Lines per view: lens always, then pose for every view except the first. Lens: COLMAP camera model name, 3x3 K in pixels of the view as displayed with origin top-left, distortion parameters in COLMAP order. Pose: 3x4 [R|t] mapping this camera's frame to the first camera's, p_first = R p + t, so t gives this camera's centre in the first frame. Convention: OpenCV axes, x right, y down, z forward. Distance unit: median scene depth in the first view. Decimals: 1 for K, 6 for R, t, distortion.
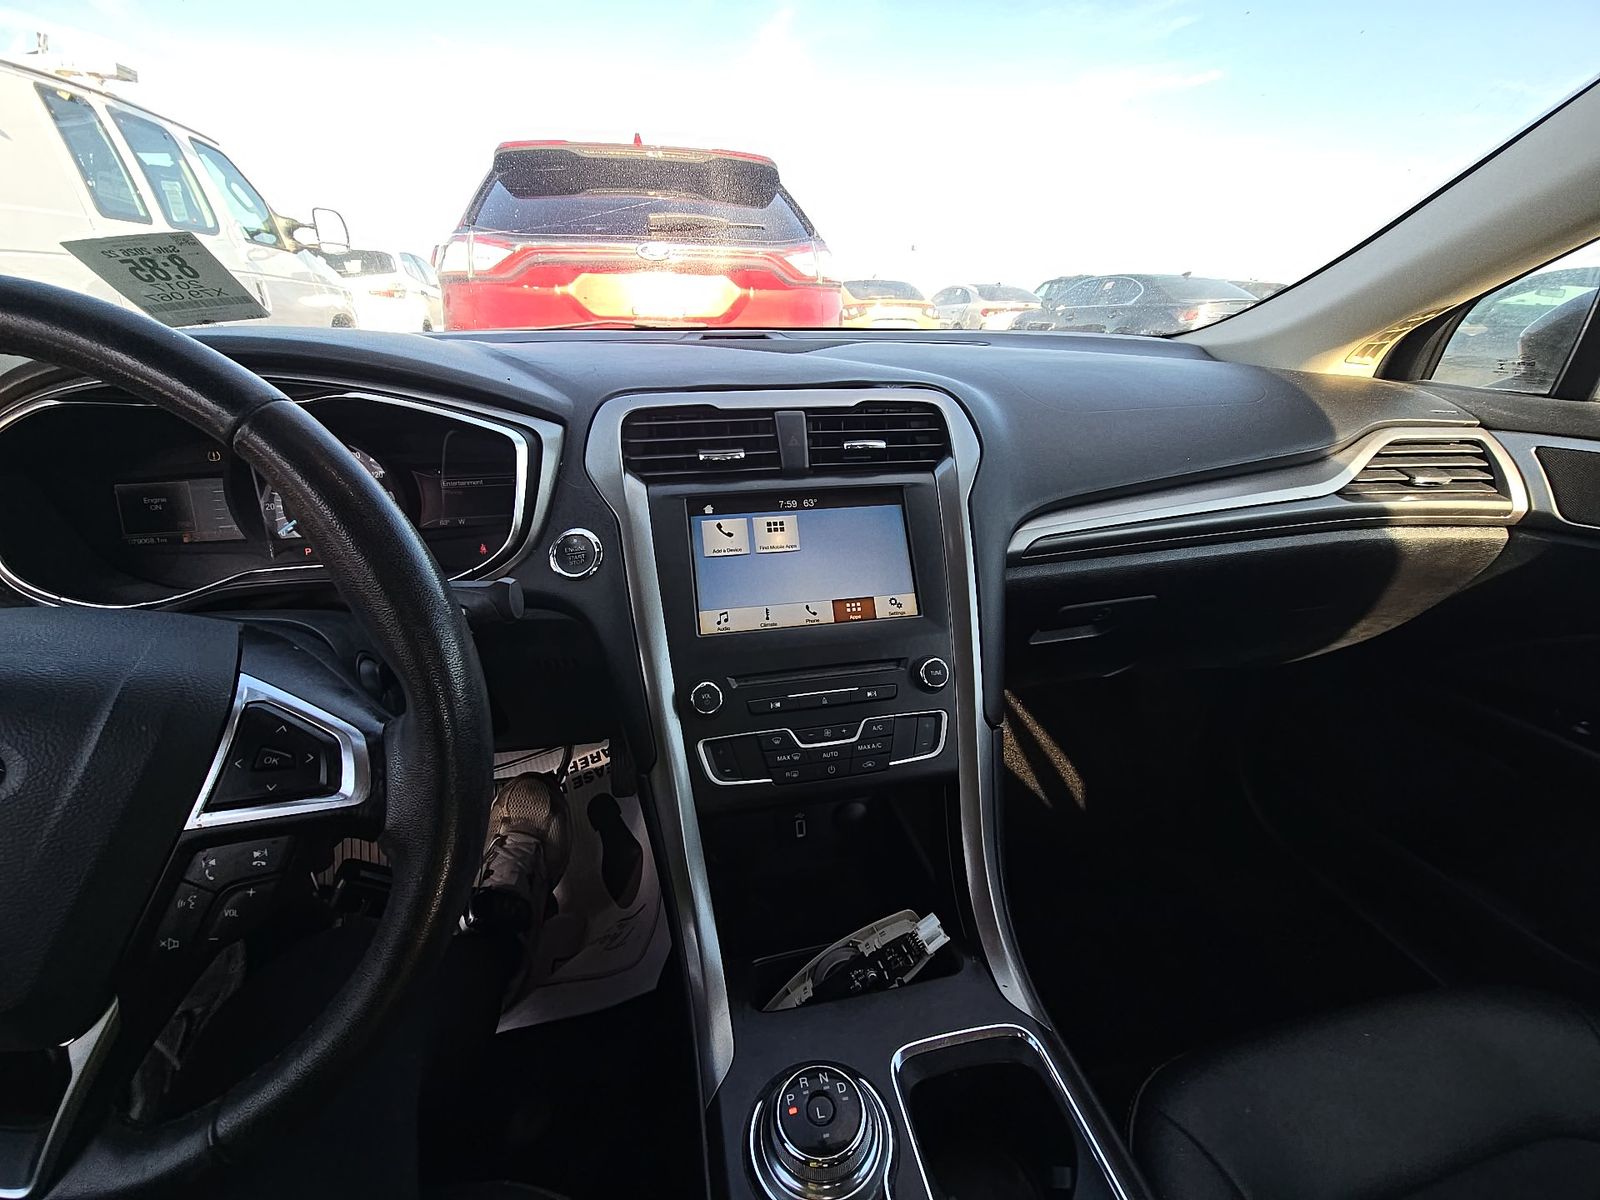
lens RADIAL K [[657.0, 0, 788.7], [0, 657.0, 596.7], [0, 0, 1]] dist [0.014284, -0.011392]
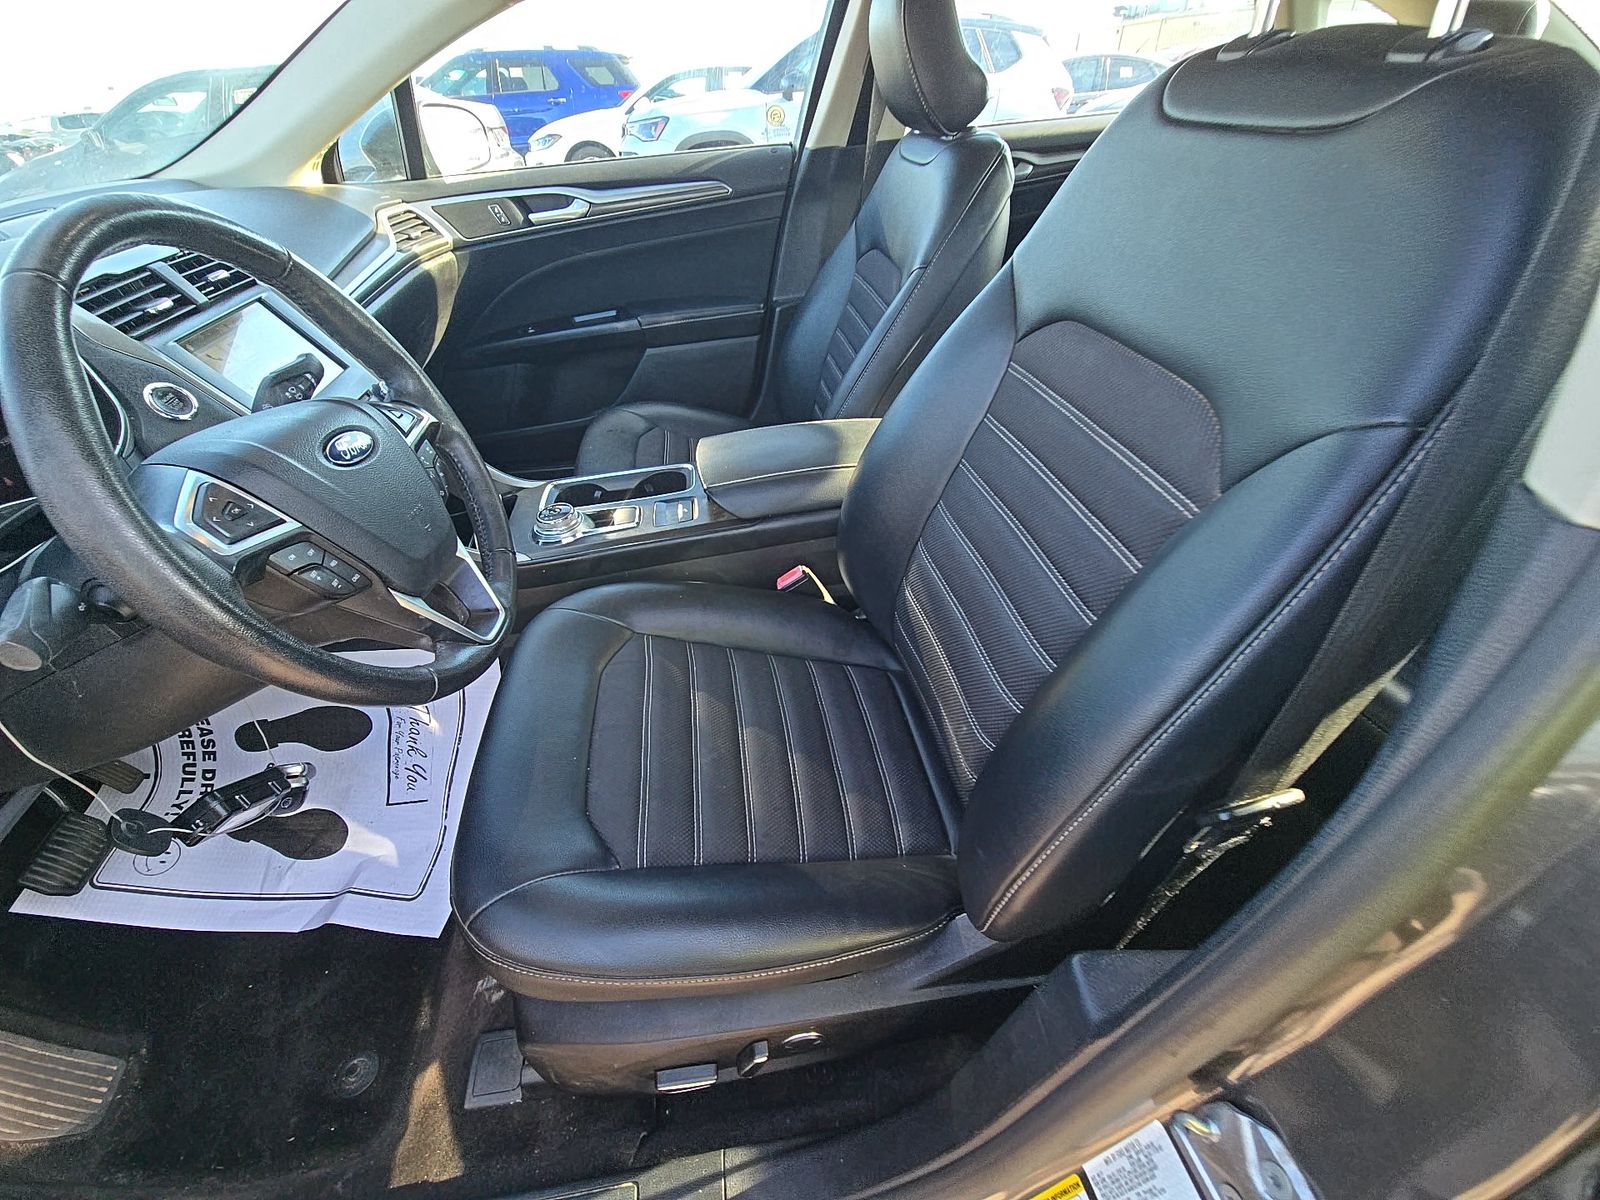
lens RADIAL K [[643.1, 0, 800.2], [0, 643.1, 592.2], [0, 0, 1]] dist [0.000162, 0.000031]
pose [[0.045947, -0.623617, 0.780378, -1.364175], [0.439411, 0.714184, 0.544848, 0.051869], [-0.897110, 0.317873, 0.306839, -0.330410]]
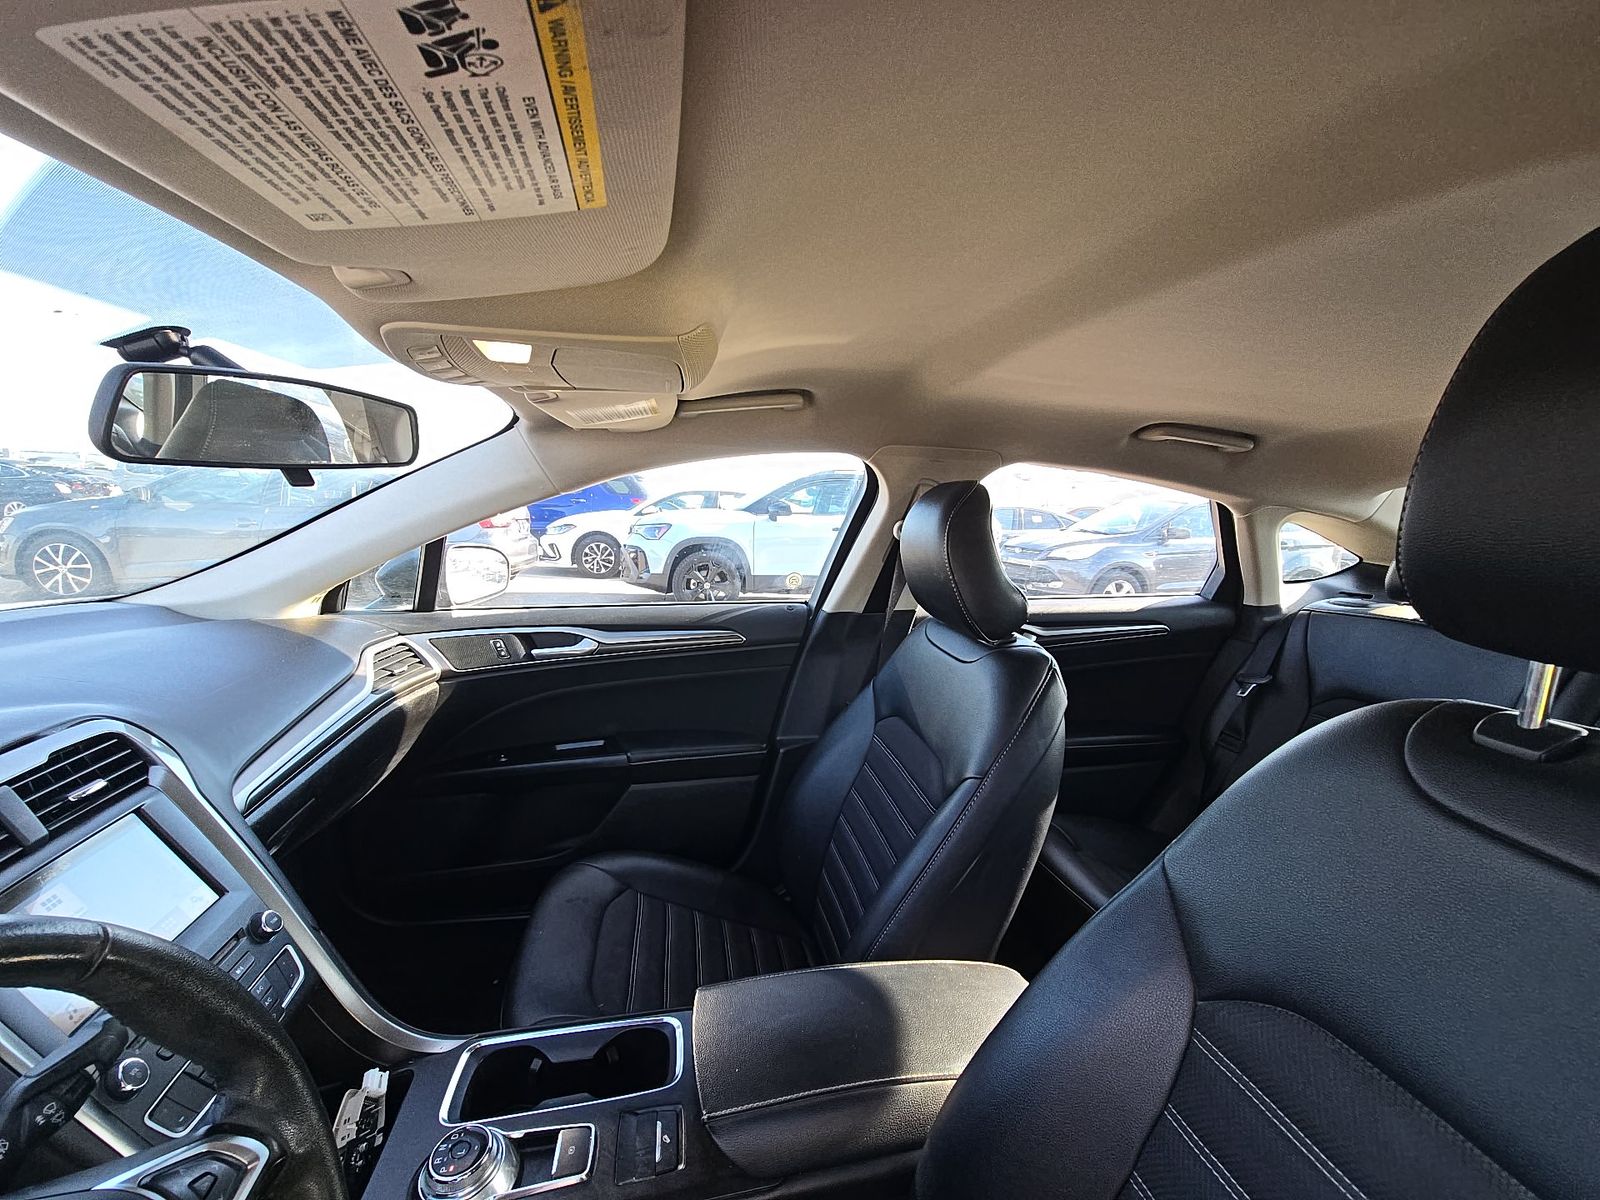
lens RADIAL K [[640.0, 0, 800.0], [0, 640.0, 600.0], [0, 0, 1]] dist [0.013538, -0.008753]
pose [[0.008203, -0.156550, 0.987636, -0.861469], [0.369206, 0.918357, 0.142502, -0.241936], [-0.929311, 0.363472, 0.065333, -0.231443]]
